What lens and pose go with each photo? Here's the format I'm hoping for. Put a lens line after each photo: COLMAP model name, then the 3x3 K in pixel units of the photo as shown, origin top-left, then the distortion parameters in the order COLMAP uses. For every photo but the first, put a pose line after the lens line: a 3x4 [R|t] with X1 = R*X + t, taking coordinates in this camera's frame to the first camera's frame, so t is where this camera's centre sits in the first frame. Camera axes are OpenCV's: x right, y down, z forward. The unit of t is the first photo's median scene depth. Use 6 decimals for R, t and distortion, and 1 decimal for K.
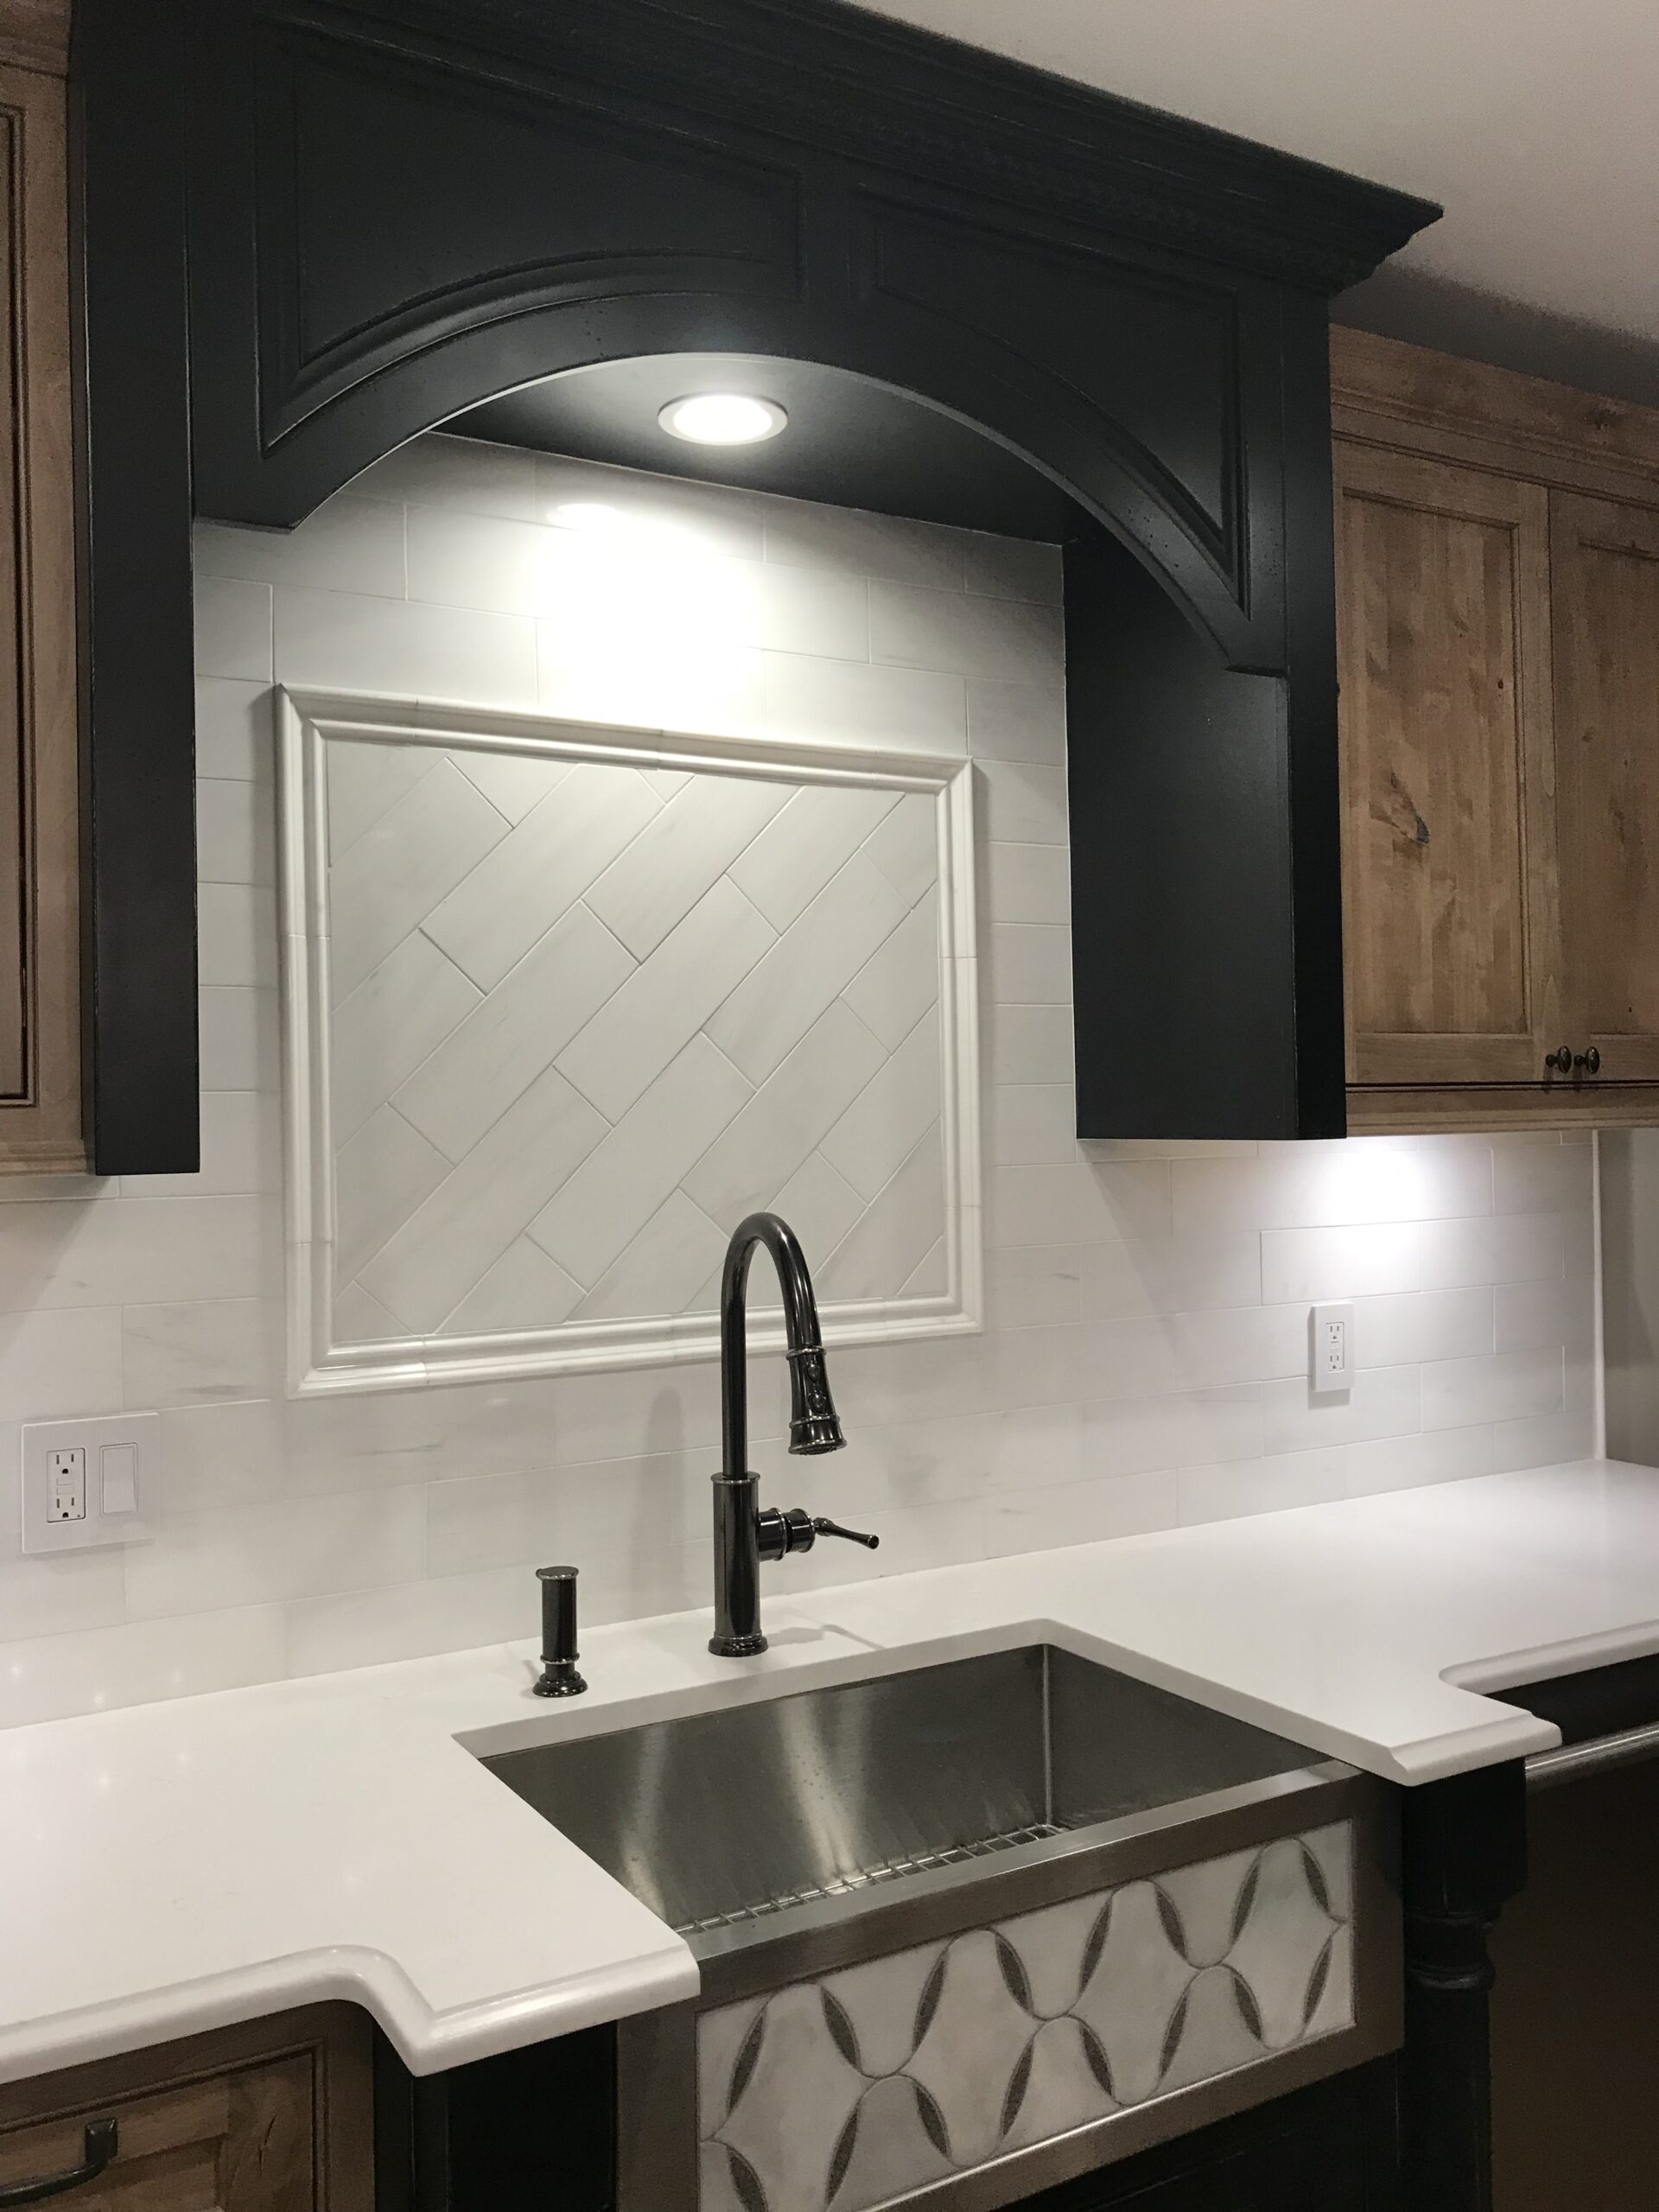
lens RADIAL K [[1811.2, 0, 830.7], [0, 1811.2, 1098.3], [0, 0, 1]] dist [0.035877, -0.037805]
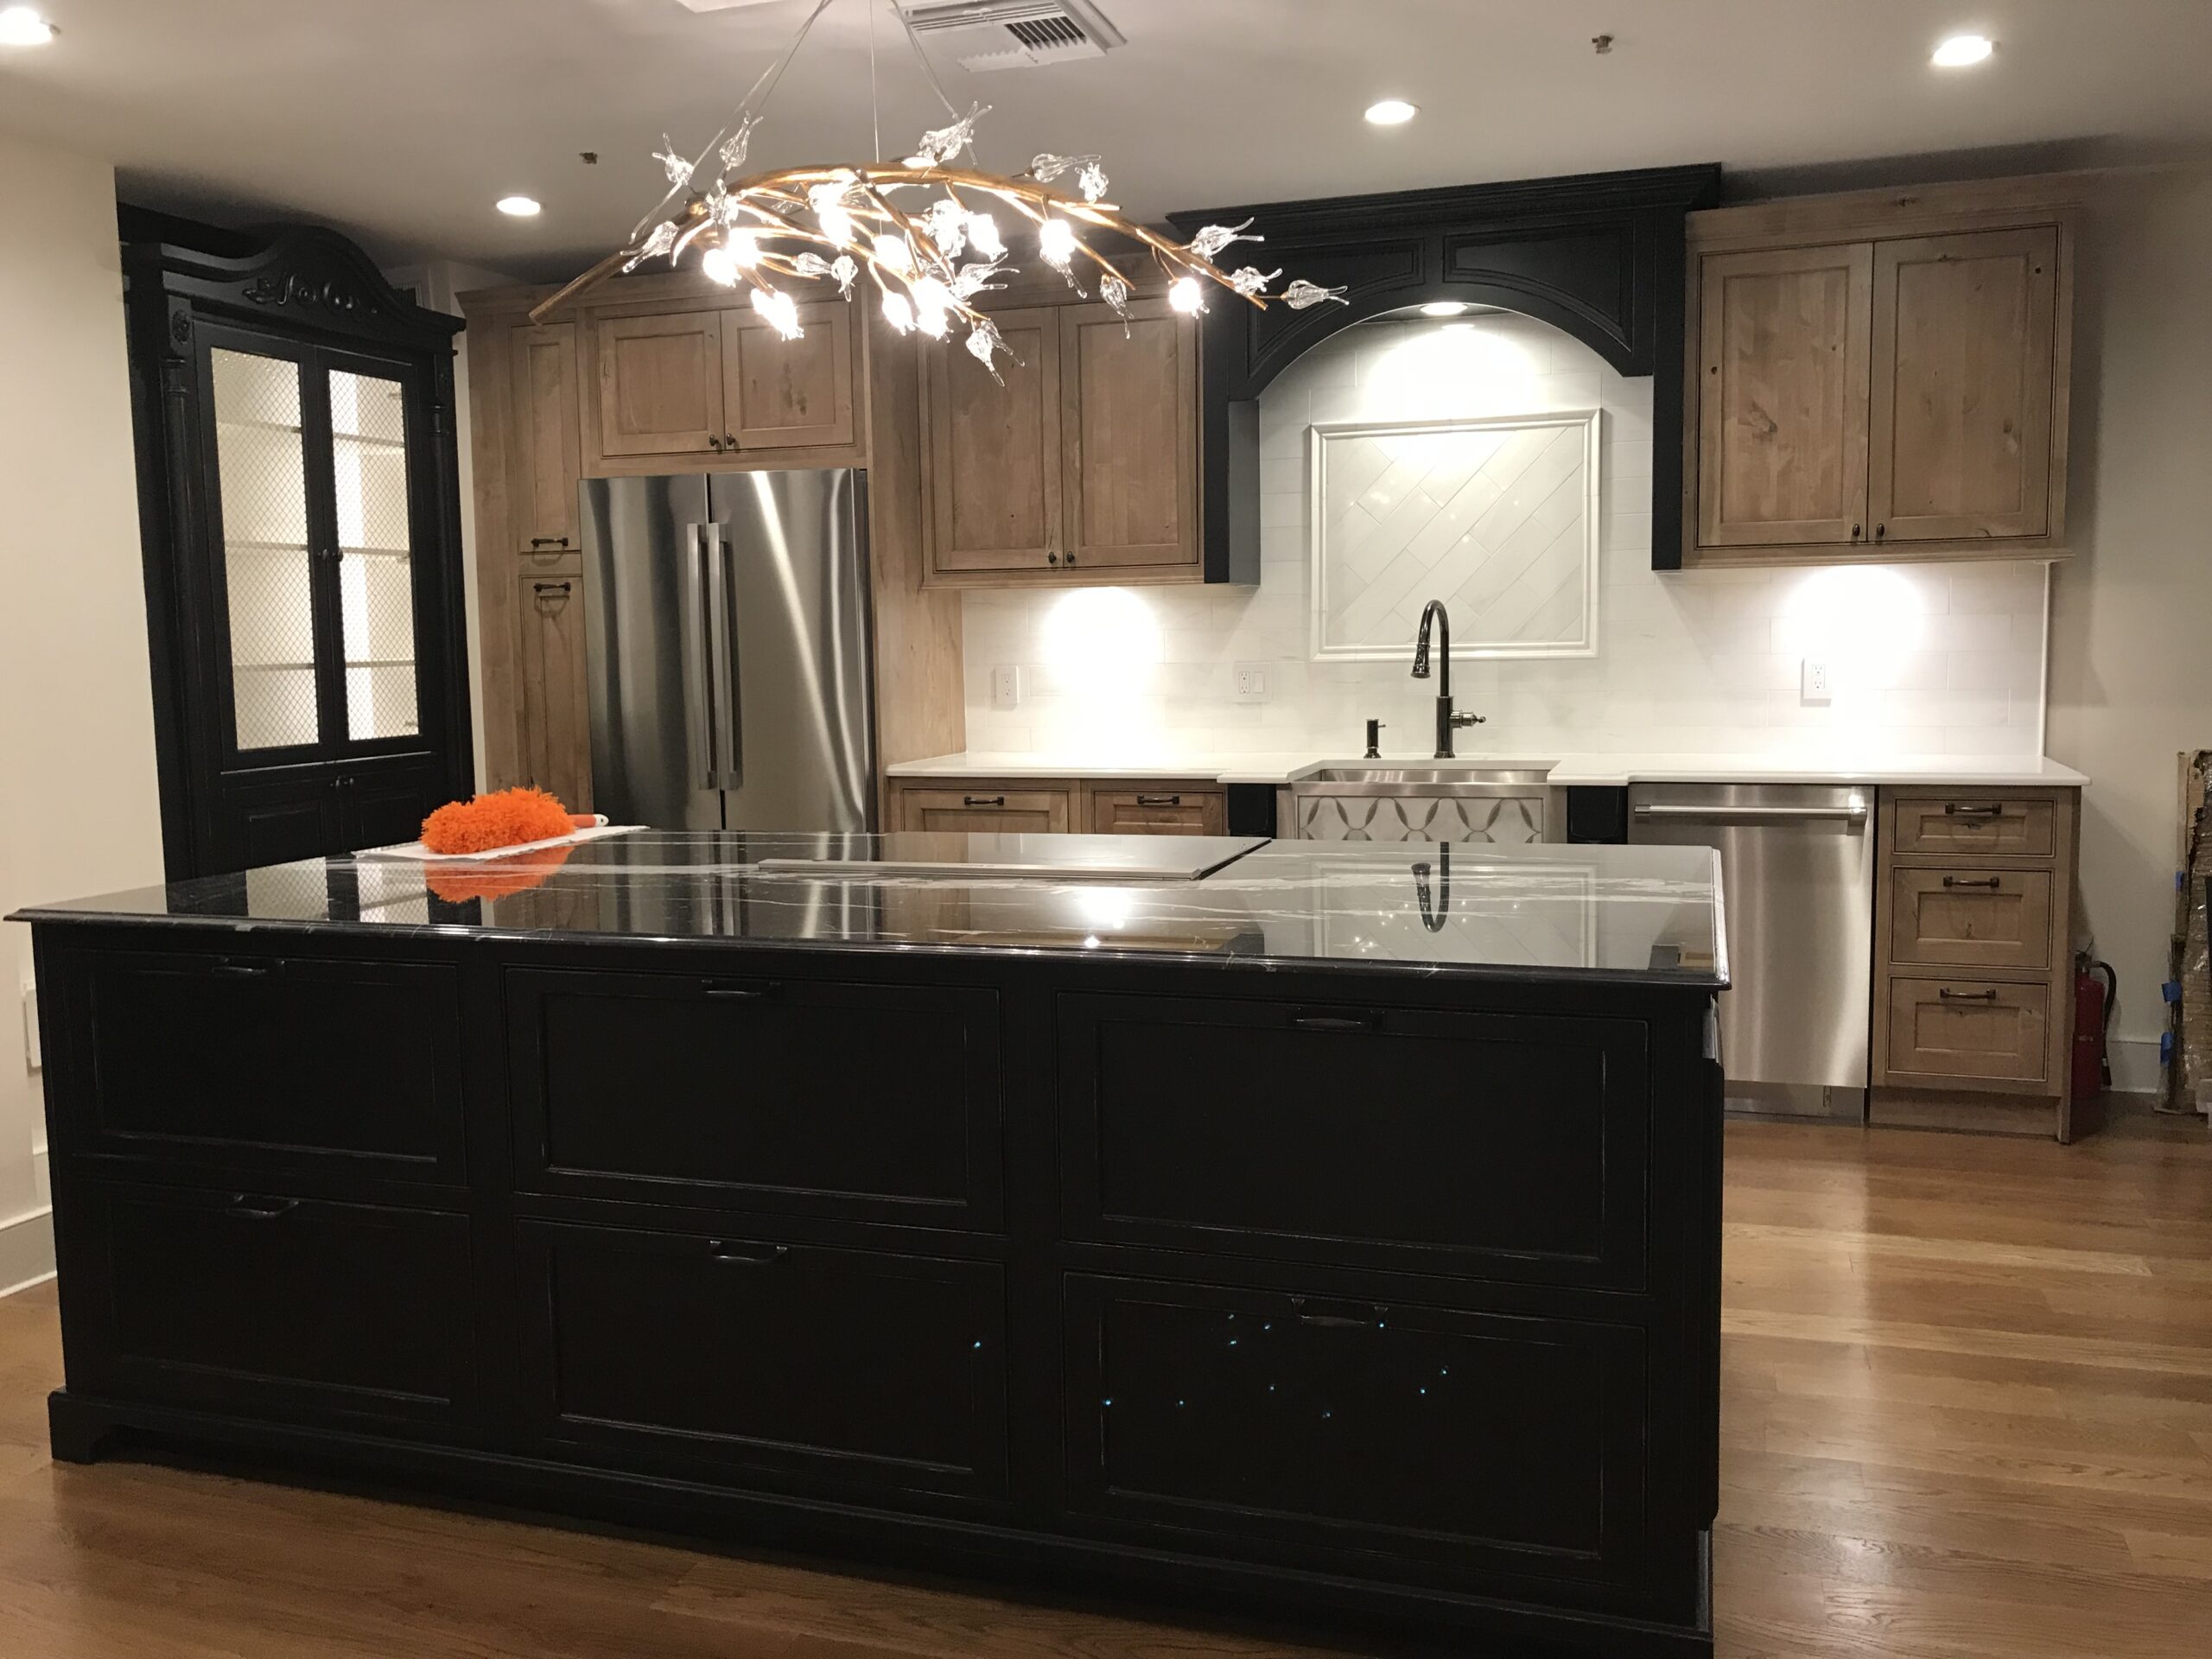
lens RADIAL K [[1811.2, 0, 1102.7], [0, 1811.2, 822.9], [0, 0, 1]] dist [0.035877, -0.037805]
pose [[0.665888, 0.083715, -0.741340, 1.717854], [0.013698, 0.992145, 0.124341, 0.048349], [0.745926, -0.092952, 0.659511, -1.276156]]
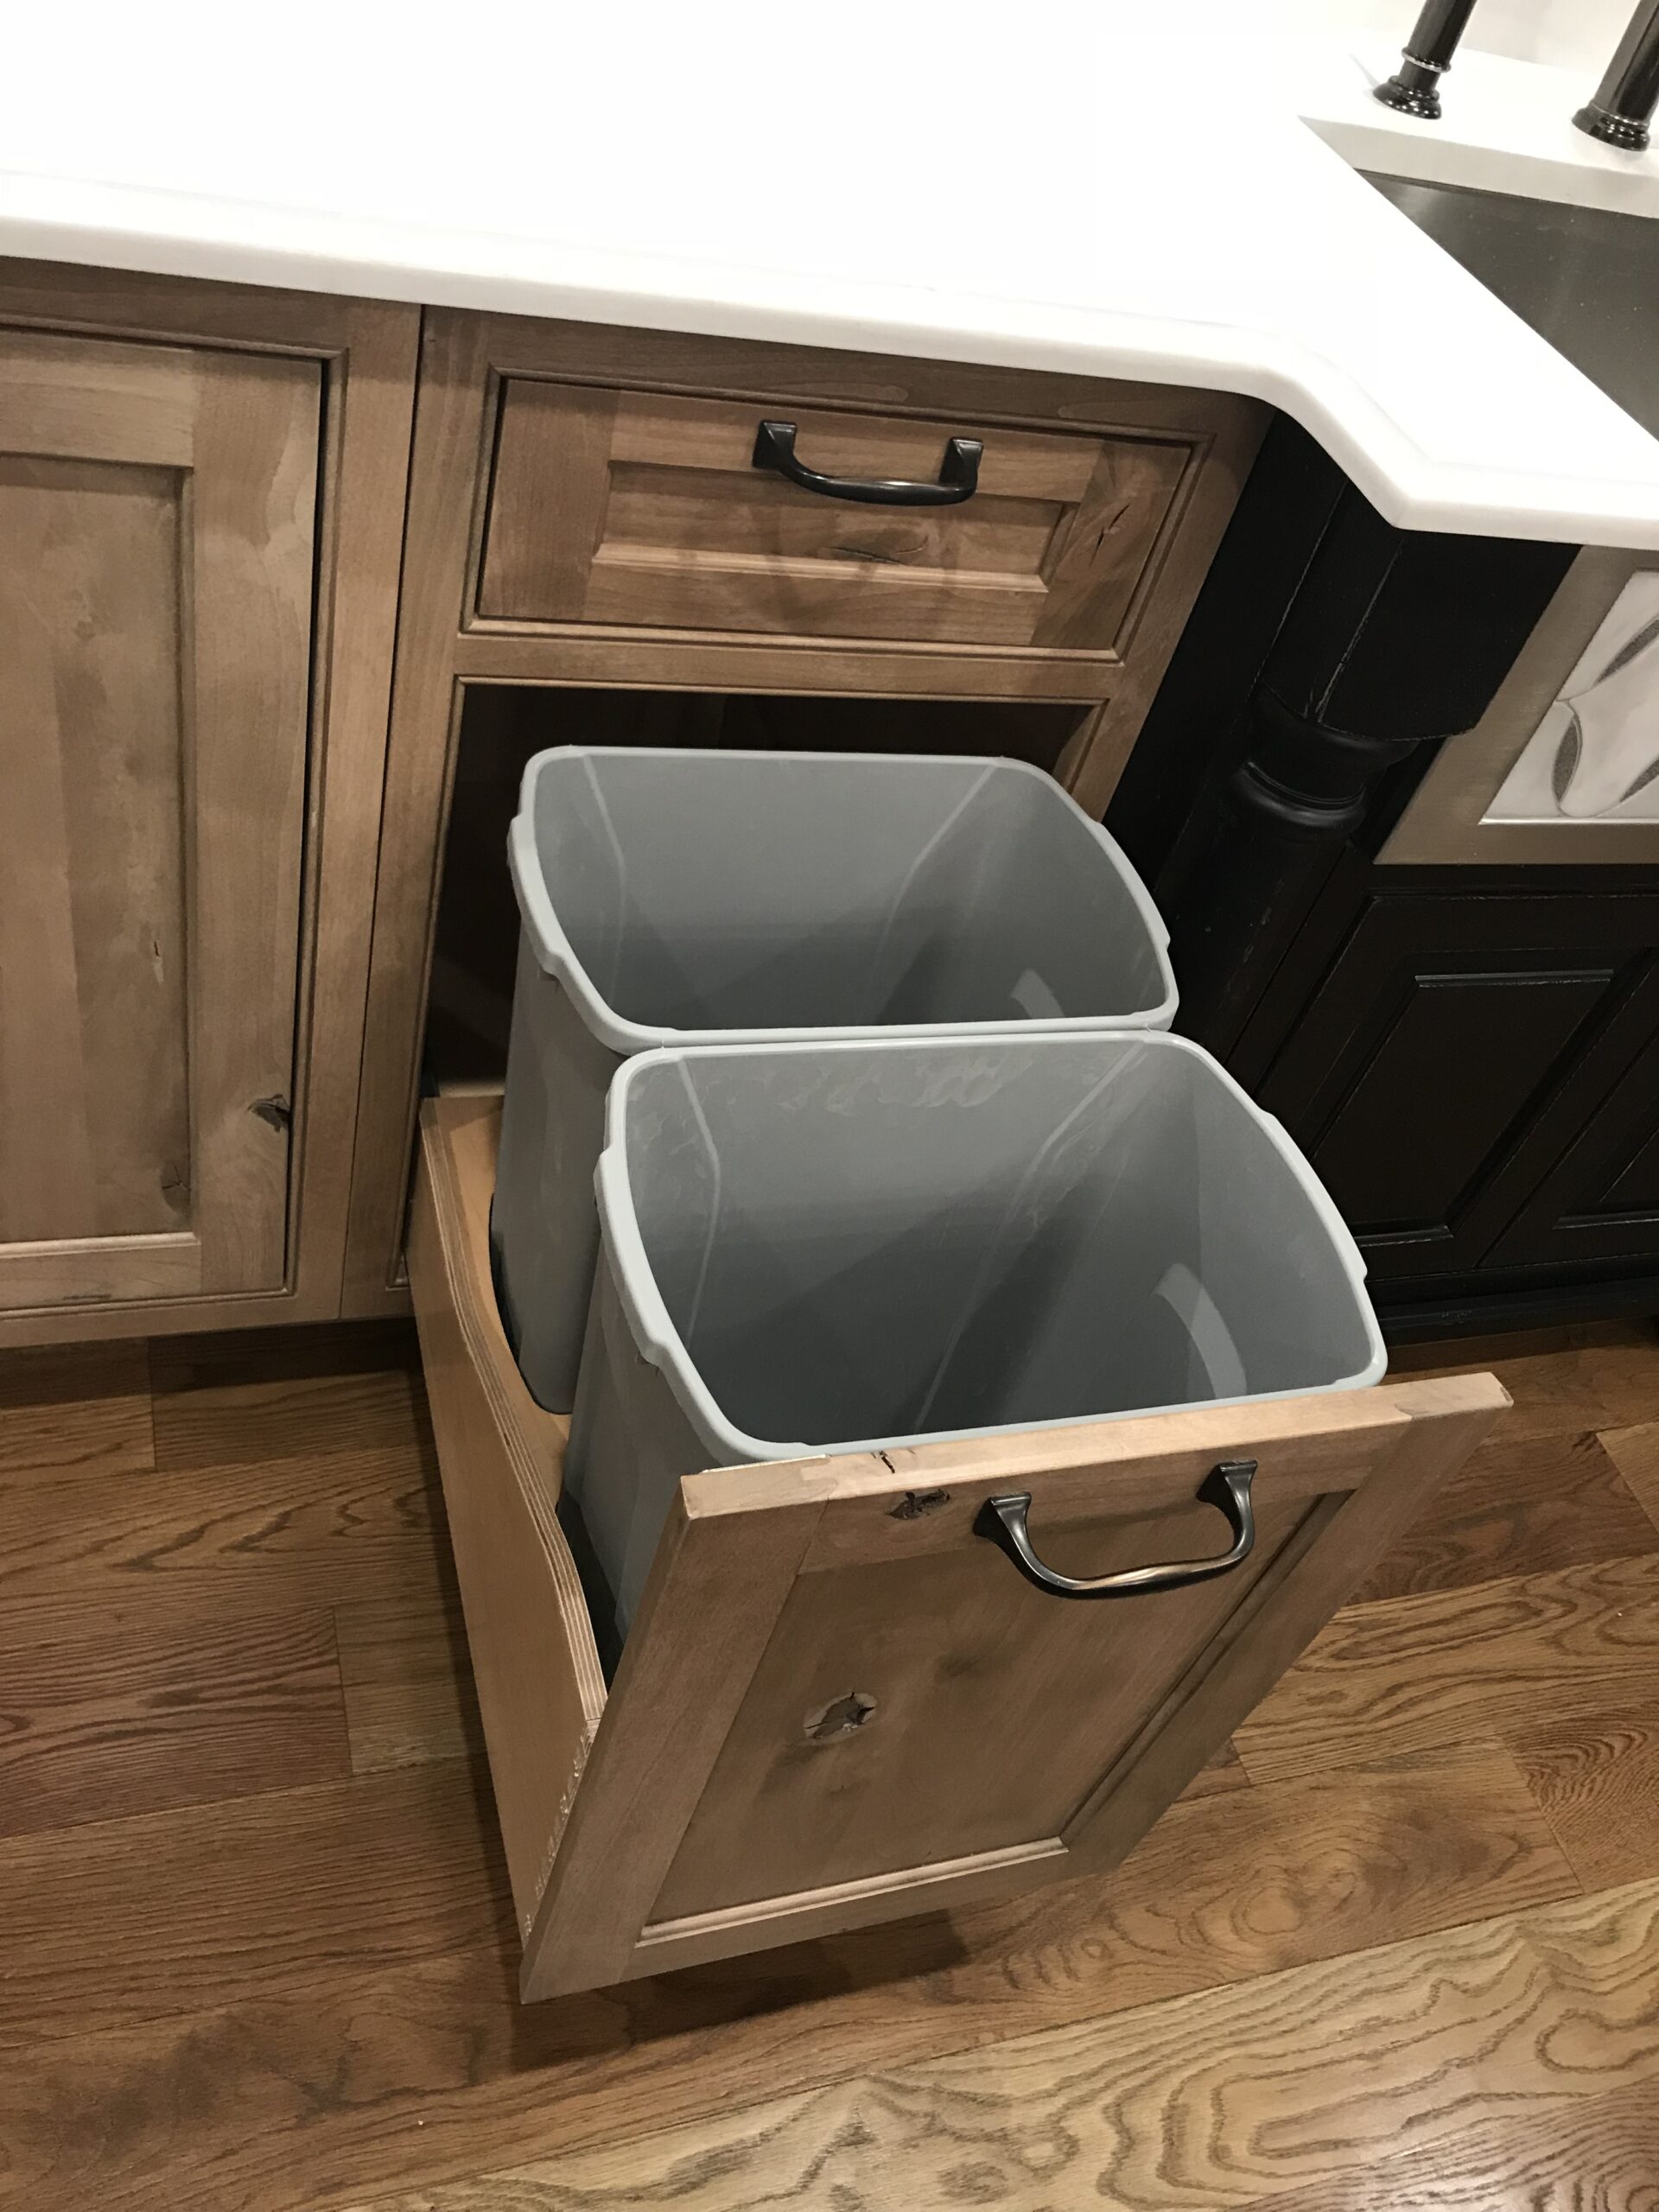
lens RADIAL K [[1811.2, 0, 832.4], [0, 1811.2, 1091.4], [0, 0, 1]] dist [0.035877, -0.037805]
pose [[0.939664, 0.341972, 0.009333, -0.227956], [-0.251624, 0.672410, 0.696096, 0.127497], [0.231769, -0.656445, 0.717888, 0.129707]]
